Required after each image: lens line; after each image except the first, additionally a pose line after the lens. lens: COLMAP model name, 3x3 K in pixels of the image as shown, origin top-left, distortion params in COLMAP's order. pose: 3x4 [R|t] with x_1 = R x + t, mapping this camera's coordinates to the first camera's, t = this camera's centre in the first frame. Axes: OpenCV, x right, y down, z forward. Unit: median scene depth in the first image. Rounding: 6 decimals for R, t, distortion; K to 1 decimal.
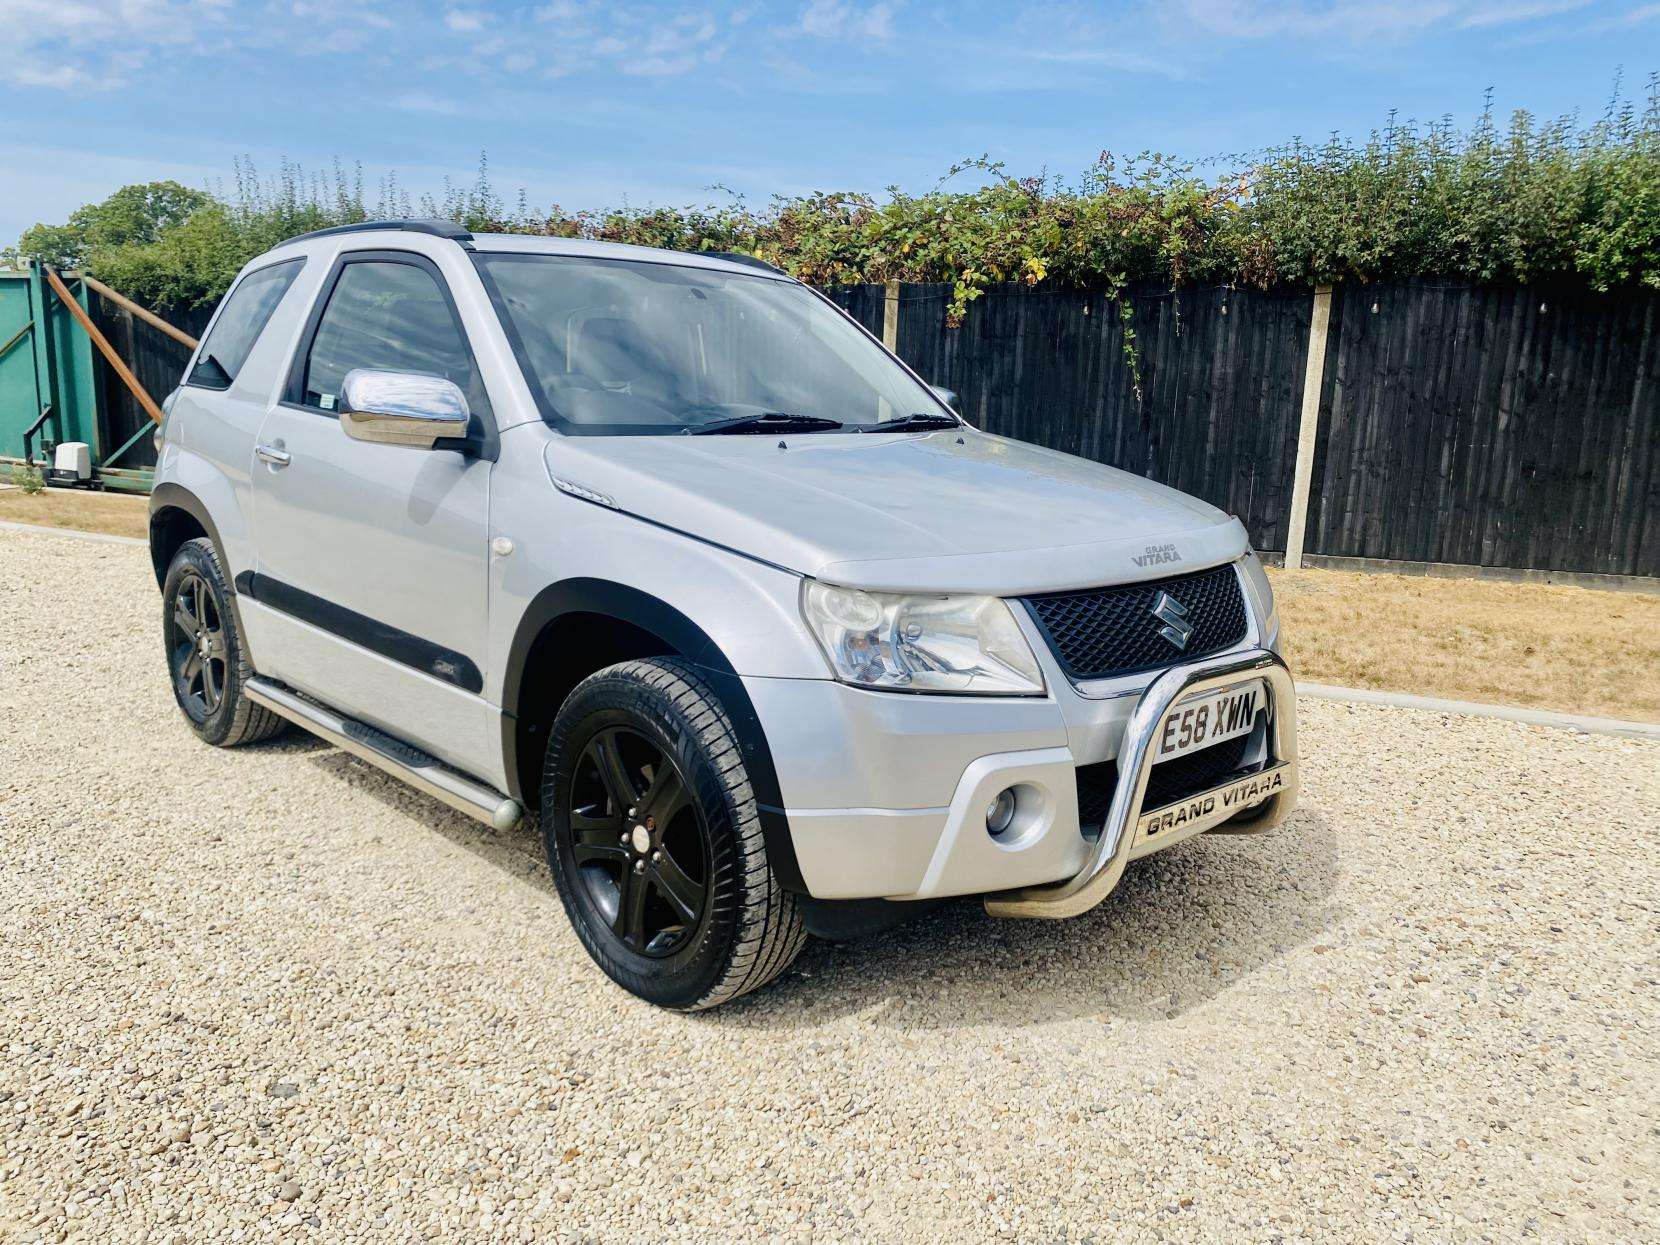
lens RADIAL K [[1276.5, 0, 819.0], [0, 1276.5, 624.5], [0, 0, 1]] dist [0.014182, -0.006450]
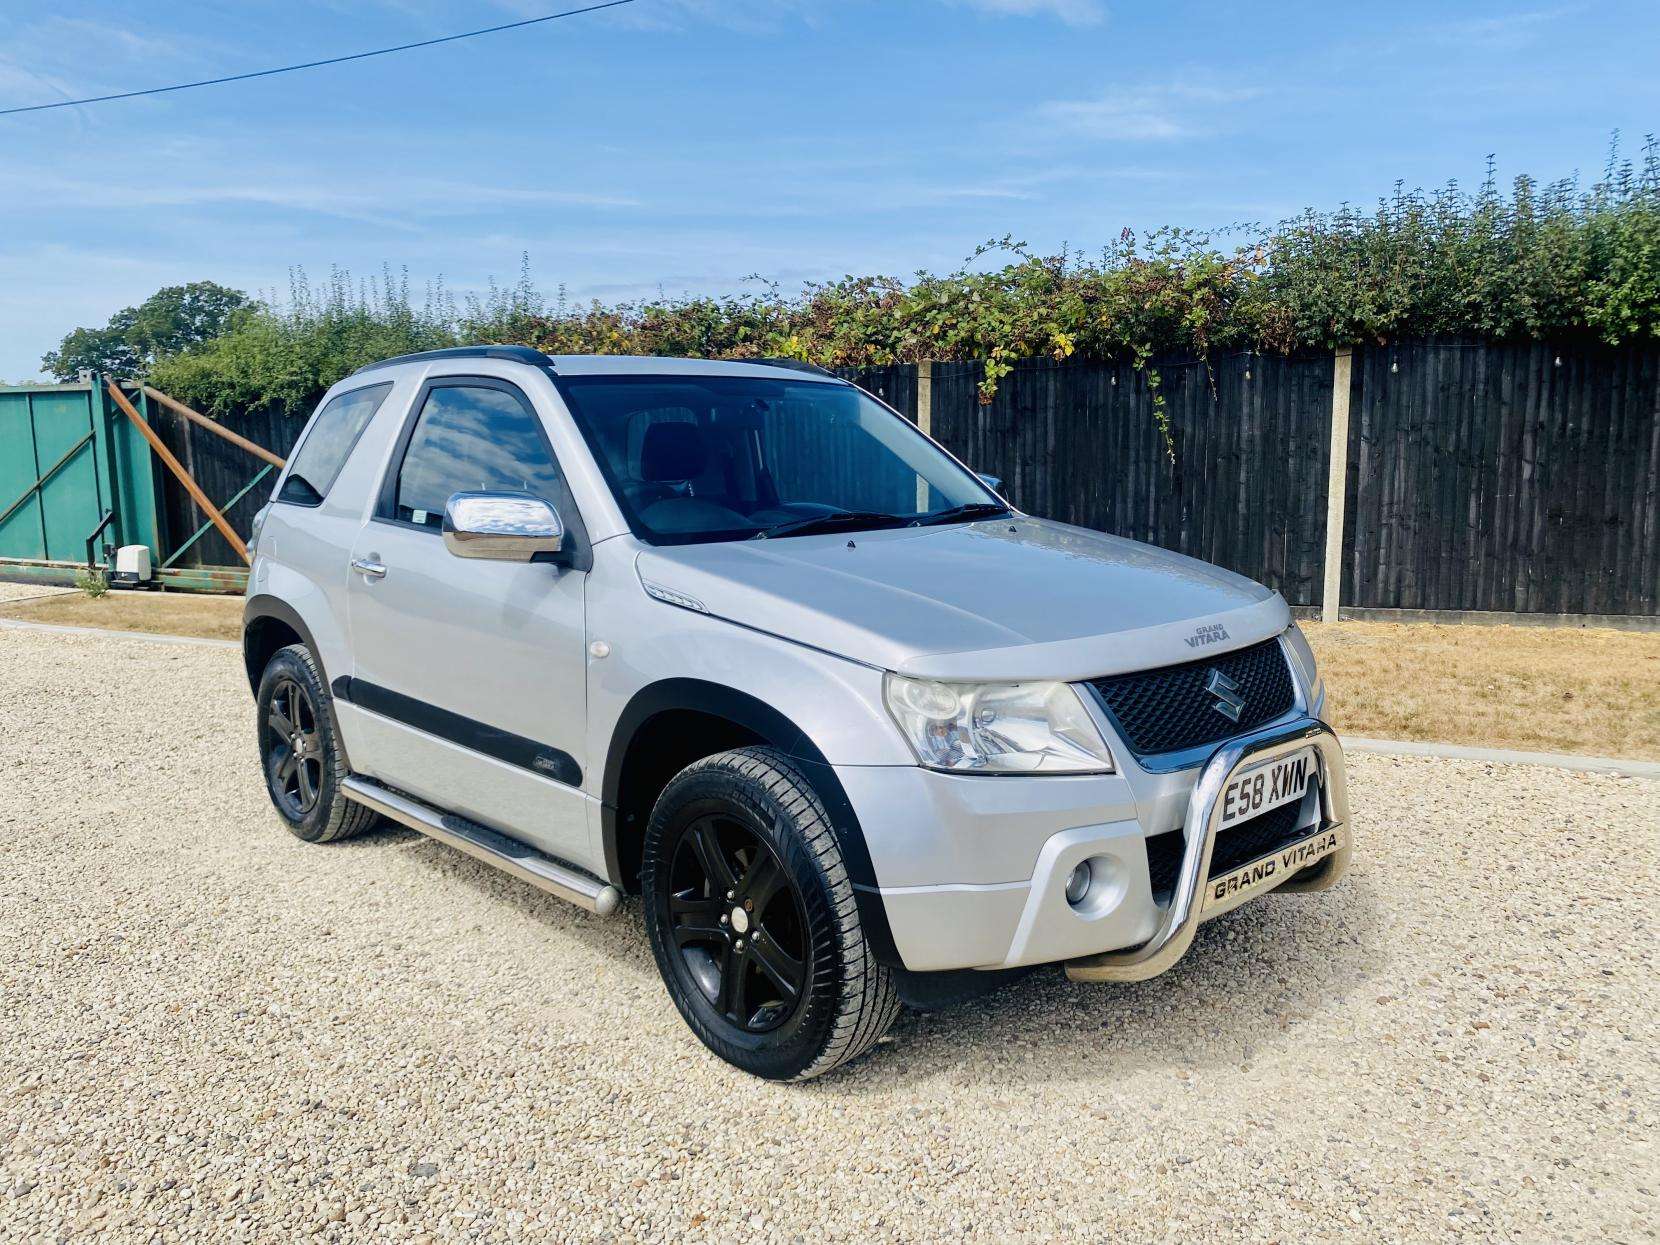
lens RADIAL K [[1278.0, 0, 835.3], [0, 1278.0, 615.5], [0, 0, 1]] dist [0.016209, -0.010546]
pose [[0.999059, -0.041441, -0.012774, -0.023476], [0.040664, 0.997601, -0.056017, -0.015664], [0.015064, 0.055445, 0.998348, -0.057069]]
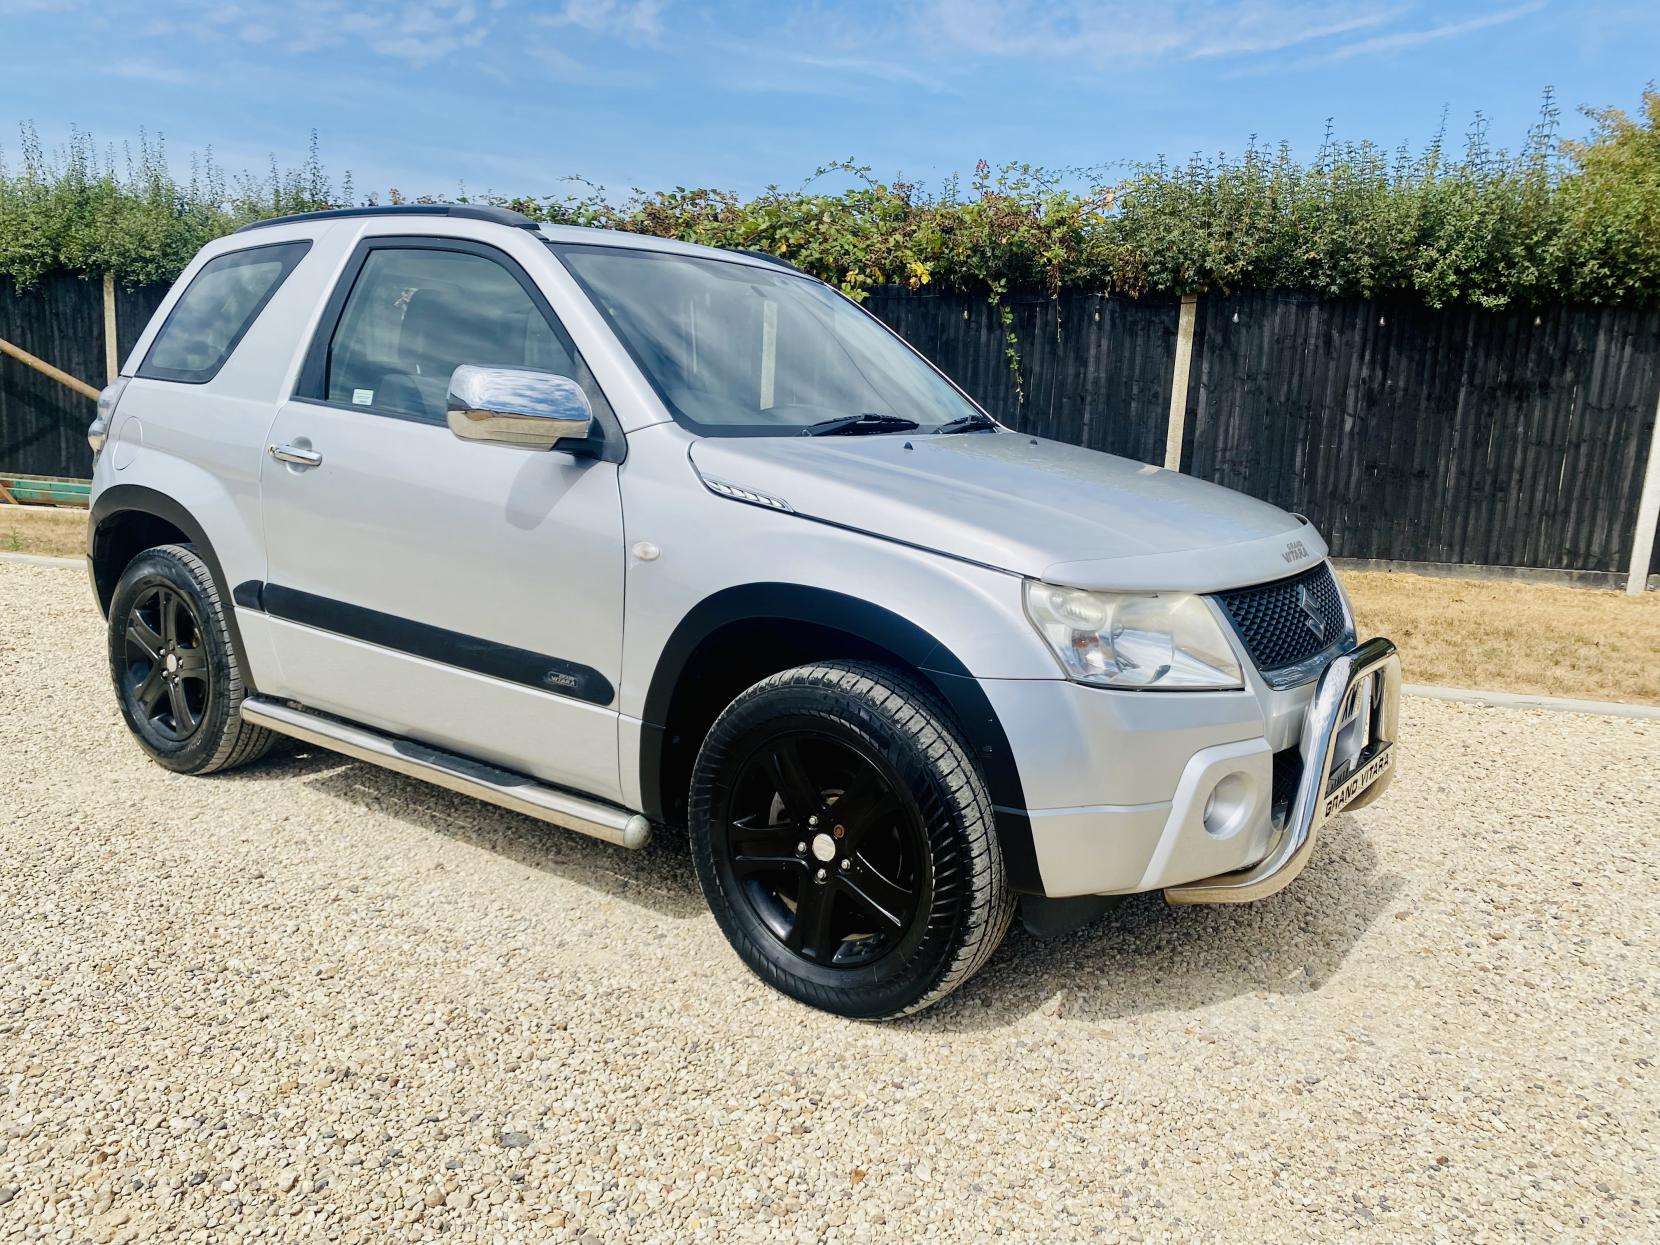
lens RADIAL K [[1271.6, 0, 830.0], [0, 1271.6, 622.5], [0, 0, 1]] dist [0.023774, -0.018708]
pose [[0.981878, -0.023421, 0.188062, -0.211067], [0.023346, 0.999724, 0.002616, -0.005044], [-0.188071, 0.001822, 0.982154, 0.026847]]
